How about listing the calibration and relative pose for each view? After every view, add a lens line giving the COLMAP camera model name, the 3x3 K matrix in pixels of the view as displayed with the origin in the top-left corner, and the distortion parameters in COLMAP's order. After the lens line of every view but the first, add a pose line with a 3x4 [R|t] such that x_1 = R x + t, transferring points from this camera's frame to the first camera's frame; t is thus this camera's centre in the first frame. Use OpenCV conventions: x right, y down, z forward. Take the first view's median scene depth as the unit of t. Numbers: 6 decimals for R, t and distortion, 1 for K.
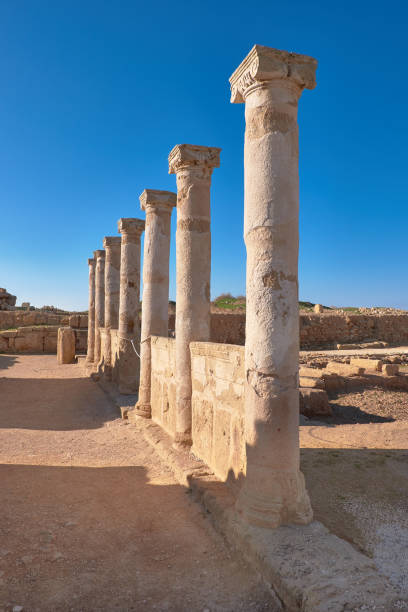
lens RADIAL K [[459.3, 0, 202.5], [0, 459.3, 301.0], [0, 0, 1]] dist [-0.012531, -0.010801]
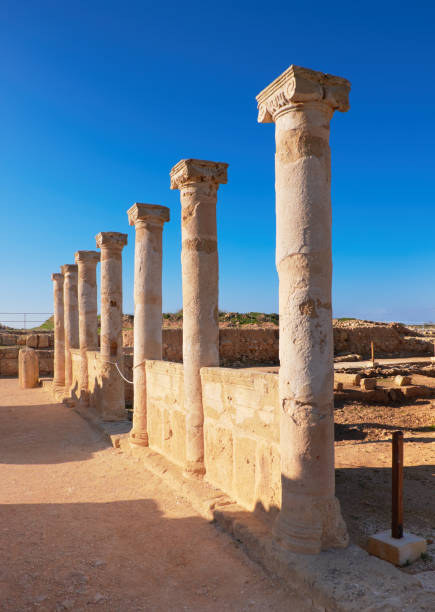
lens RADIAL K [[488.7, 0, 218.4], [0, 488.7, 335.3], [0, 0, 1]] dist [-0.016746, -0.000748]
pose [[0.994030, -0.020031, 0.107251, -0.109516], [0.015455, 0.998941, 0.043330, -0.025080], [-0.108006, -0.041414, 0.993287, -0.019076]]
